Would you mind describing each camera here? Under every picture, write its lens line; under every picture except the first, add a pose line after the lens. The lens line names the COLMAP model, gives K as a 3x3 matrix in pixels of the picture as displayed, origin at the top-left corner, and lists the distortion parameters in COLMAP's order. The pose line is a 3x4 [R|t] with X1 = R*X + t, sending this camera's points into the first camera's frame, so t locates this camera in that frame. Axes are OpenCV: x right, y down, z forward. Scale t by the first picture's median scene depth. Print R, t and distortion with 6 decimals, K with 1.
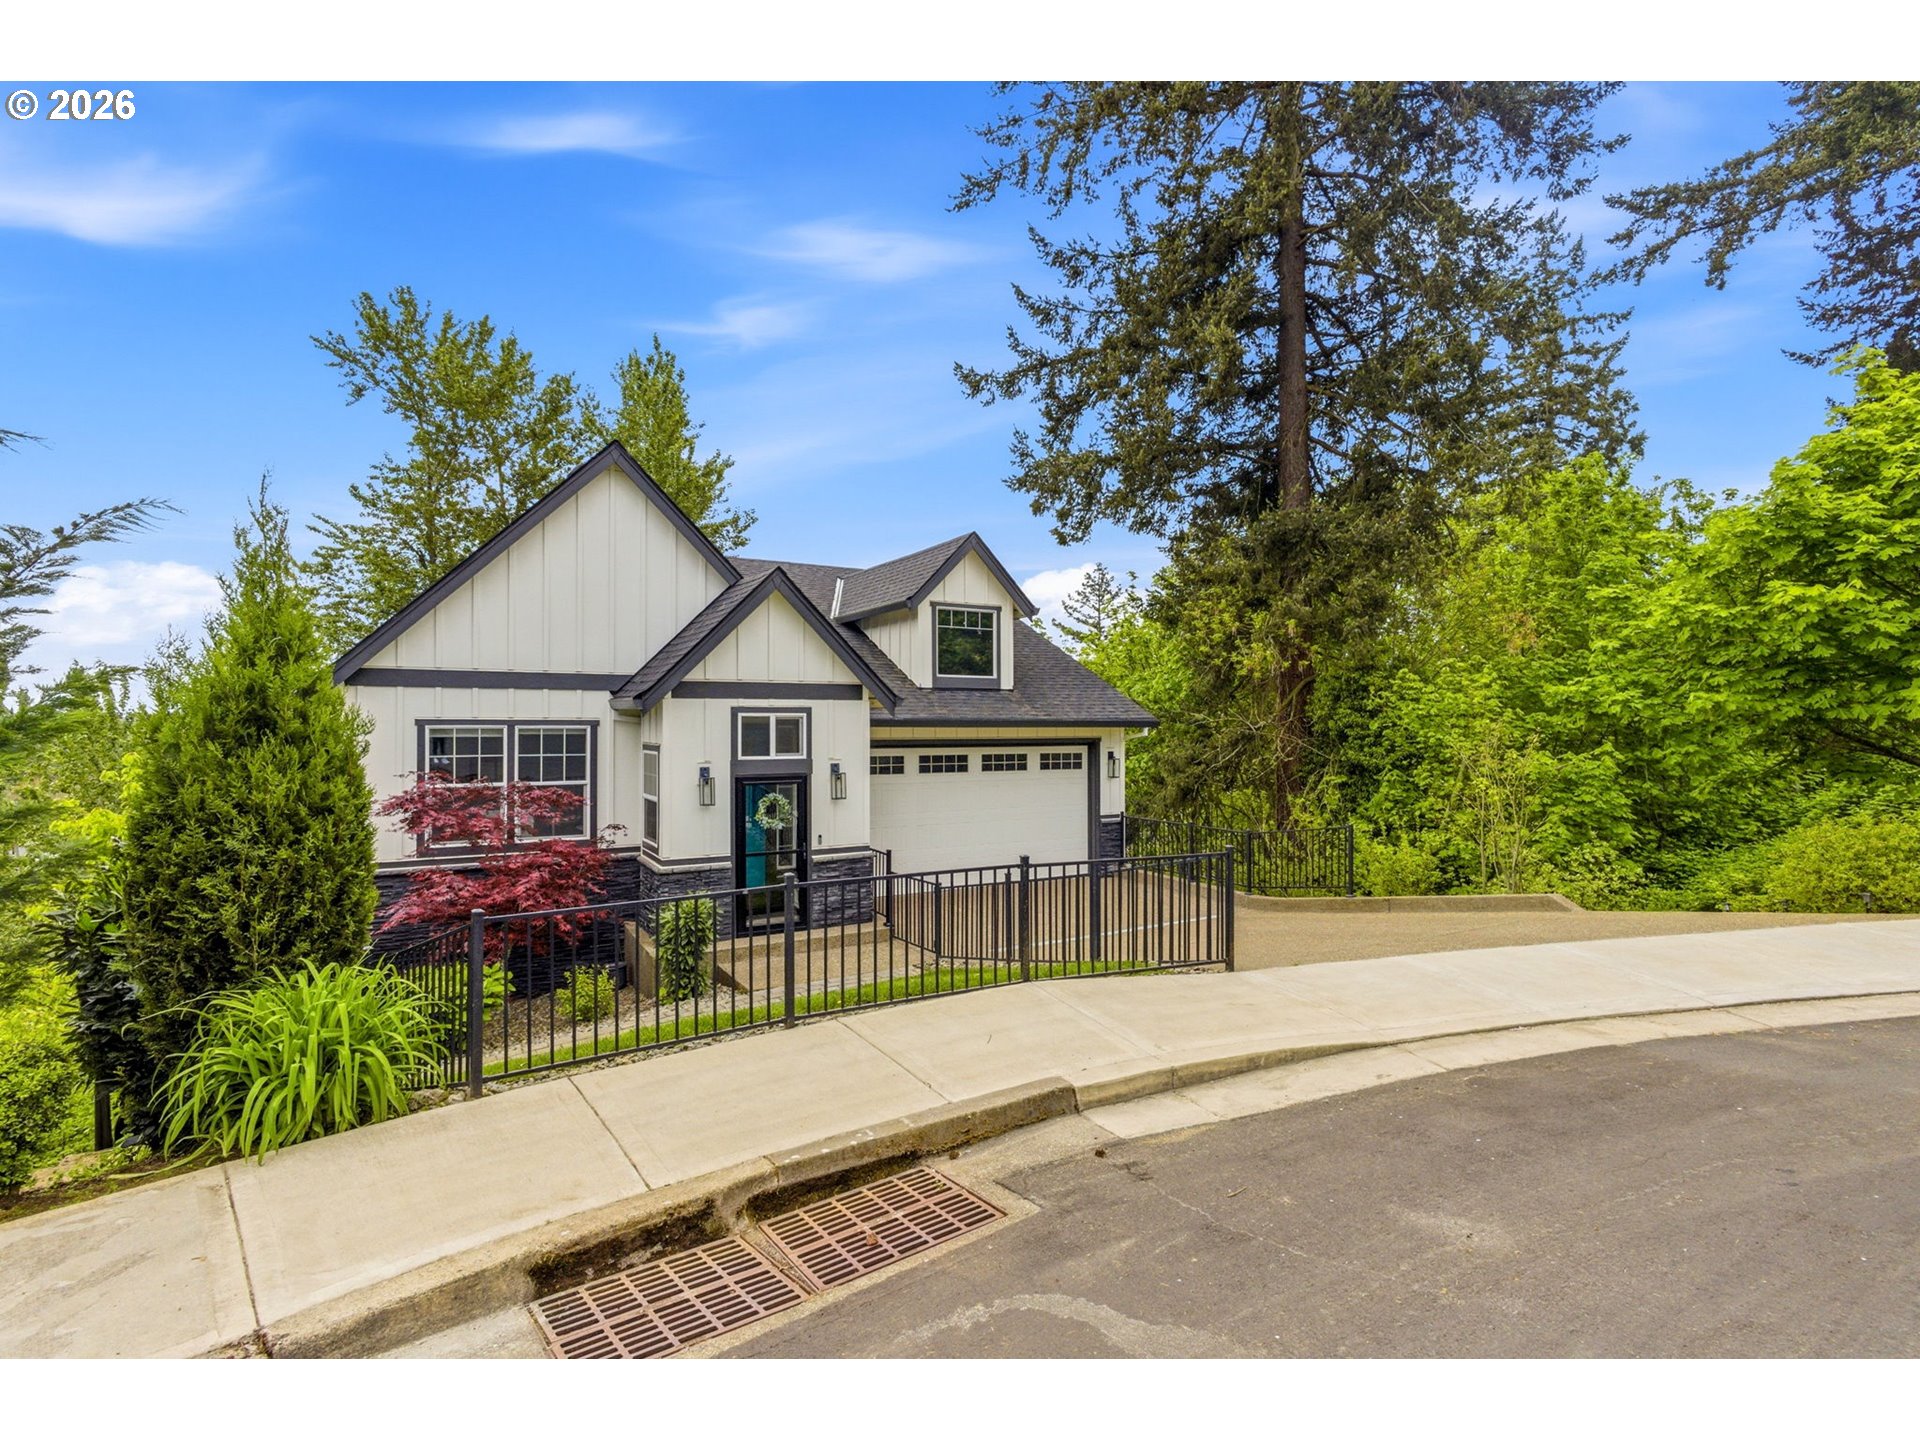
lens RADIAL K [[889.9, 0, 952.0], [0, 889.9, 716.7], [0, 0, 1]] dist [-0.000400, -0.001500]
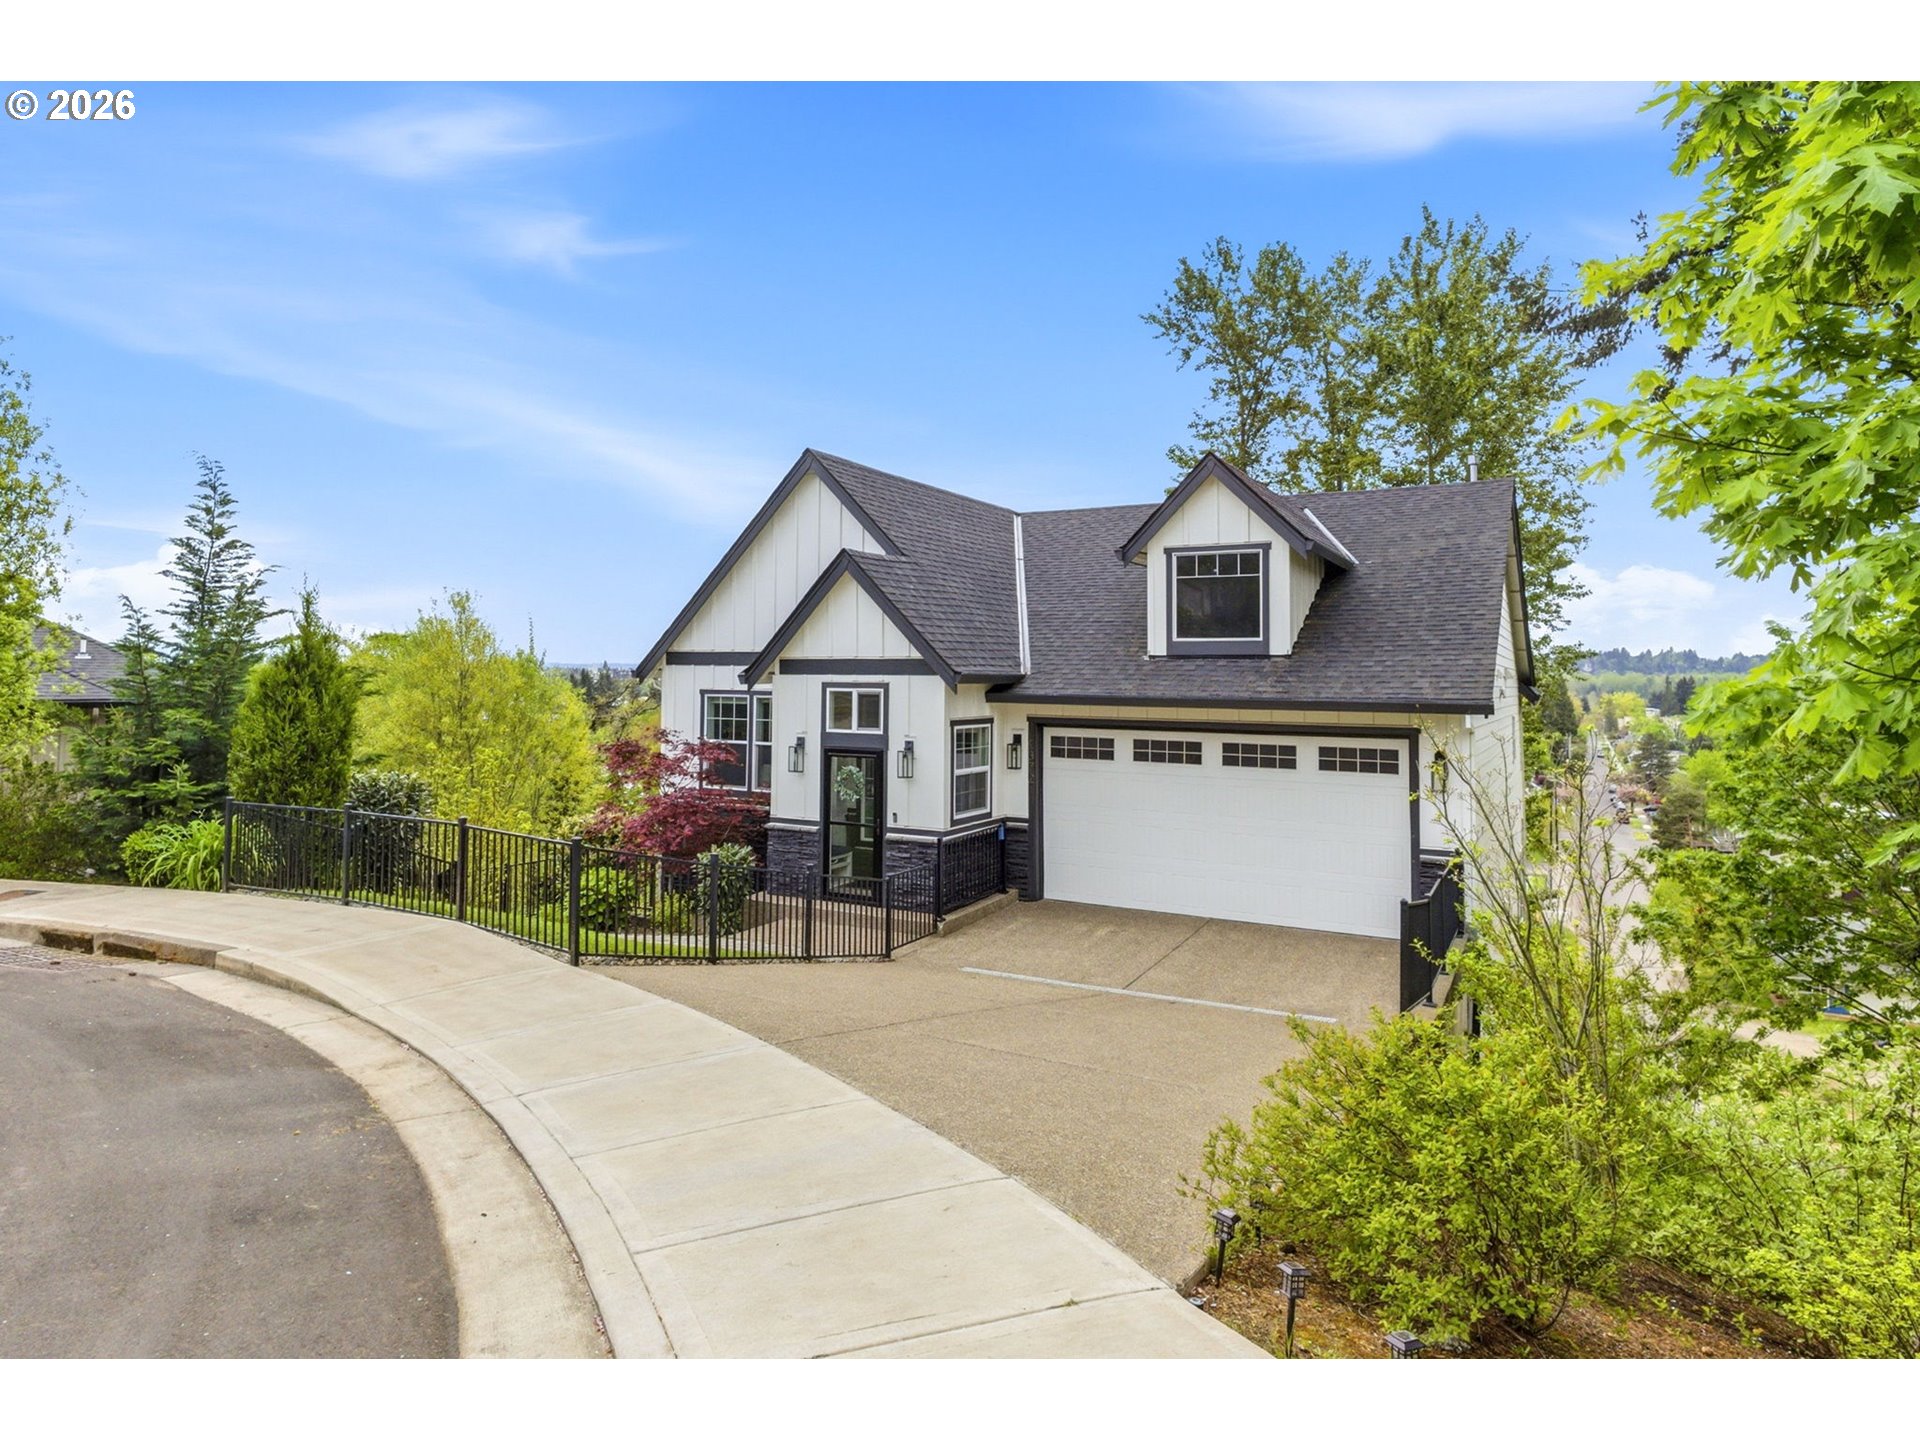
lens RADIAL K [[1097.4, 0, 949.3], [0, 1097.4, 631.3], [0, 0, 1]] dist [-0.008942, 0.000934]
pose [[0.543090, -0.027314, -0.839230, 0.898323], [-0.001302, 0.999442, -0.033371, -0.026918], [0.839673, 0.019217, 0.542751, 0.385327]]
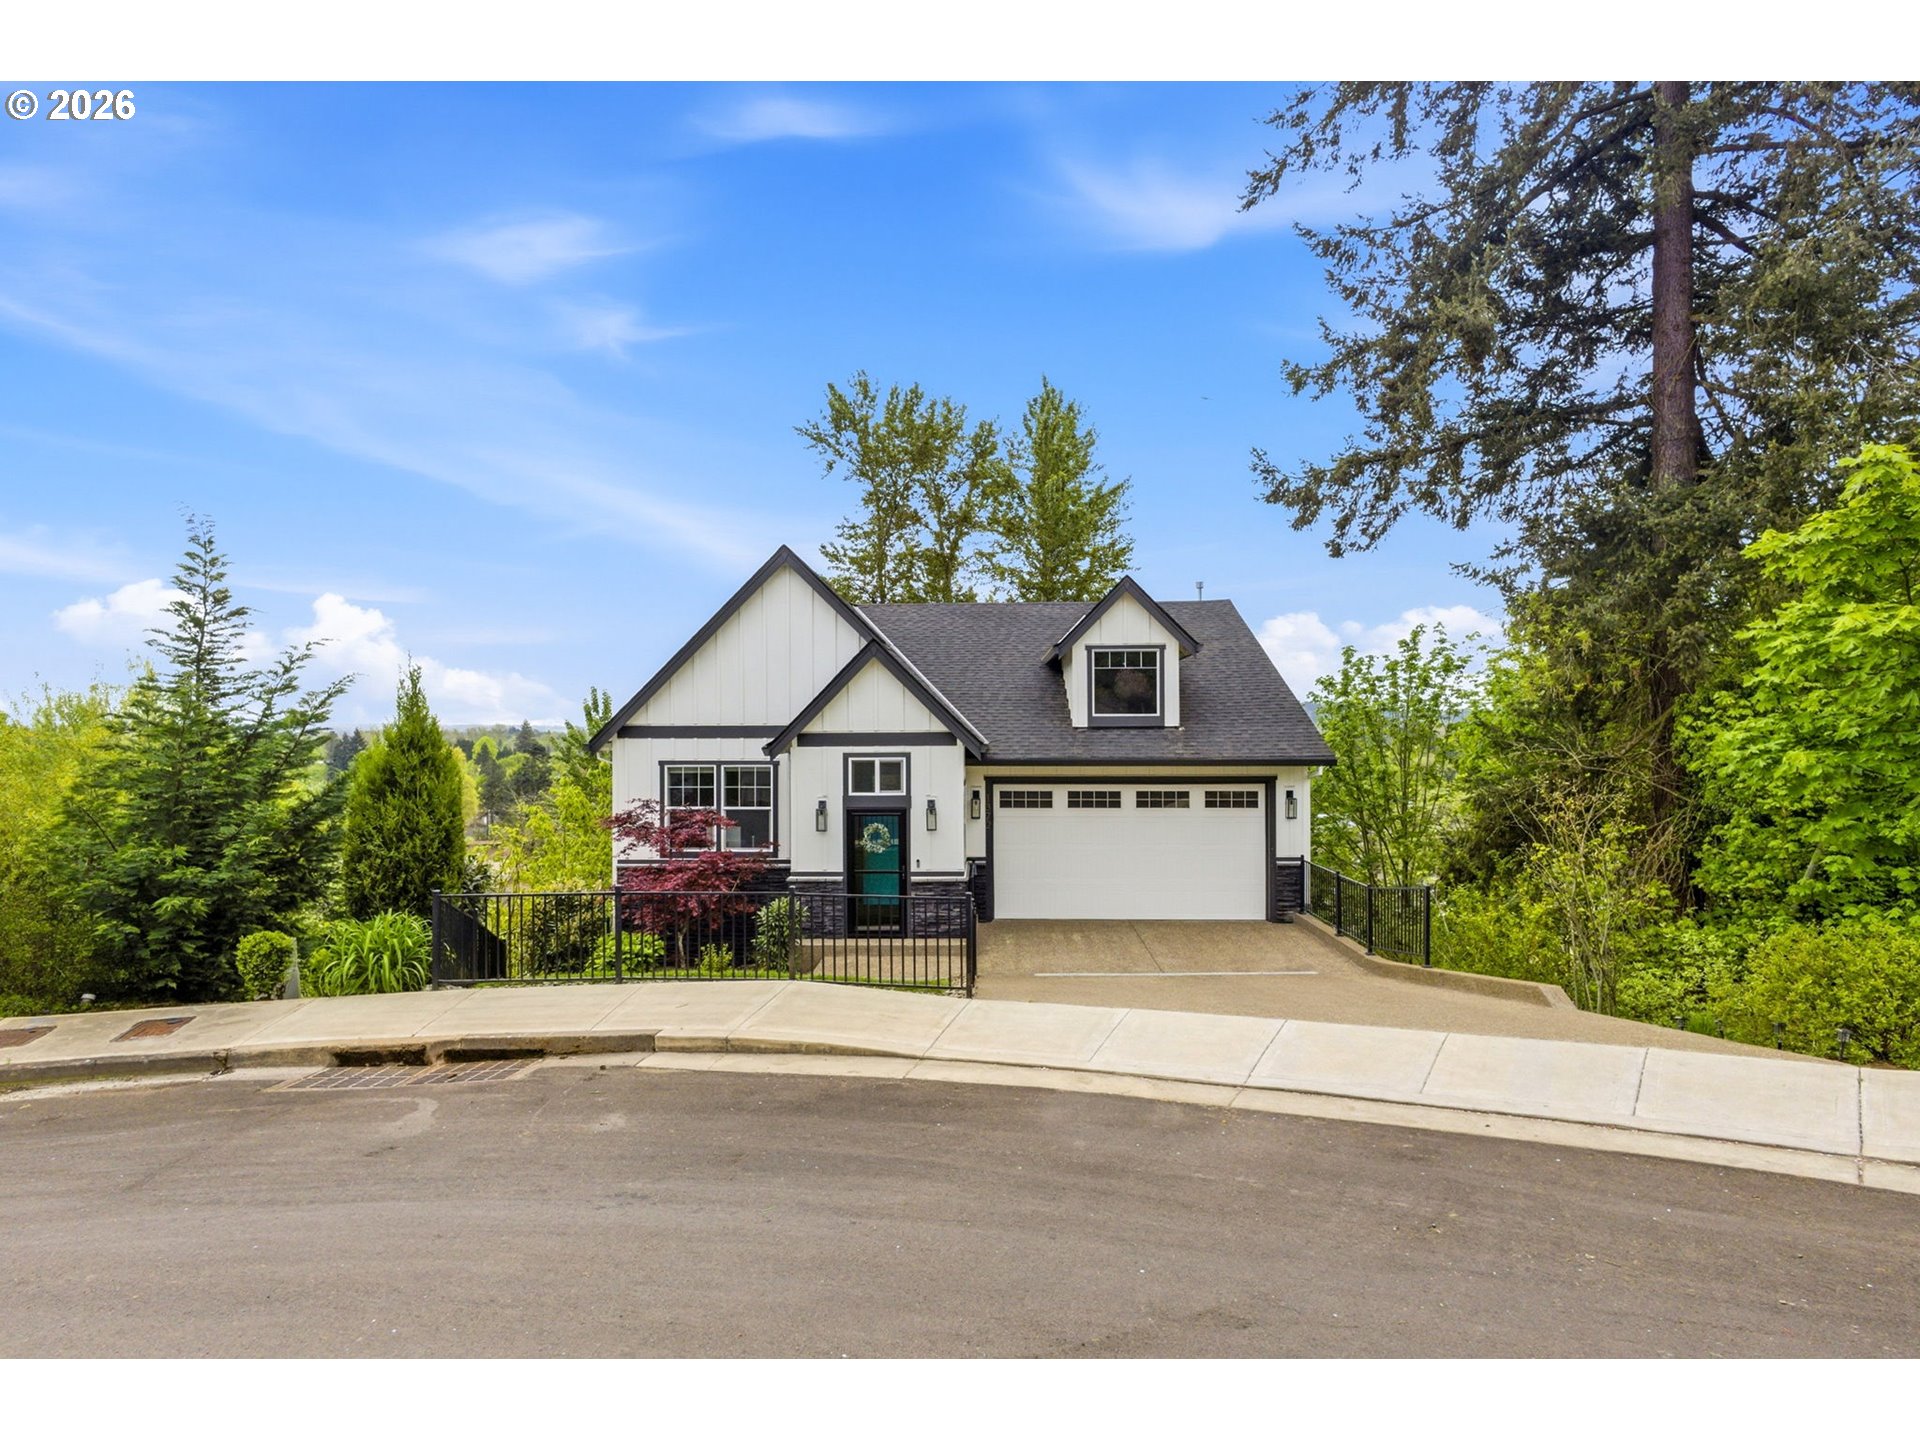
lens RADIAL K [[943.8, 0, 964.0], [0, 943.8, 729.8], [0, 0, 1]] dist [-0.006979, -0.000407]
pose [[0.861421, -0.004075, -0.507874, 0.539761], [0.007700, 0.999958, 0.005037, -0.045990], [0.507832, -0.008250, 0.861416, -0.052263]]
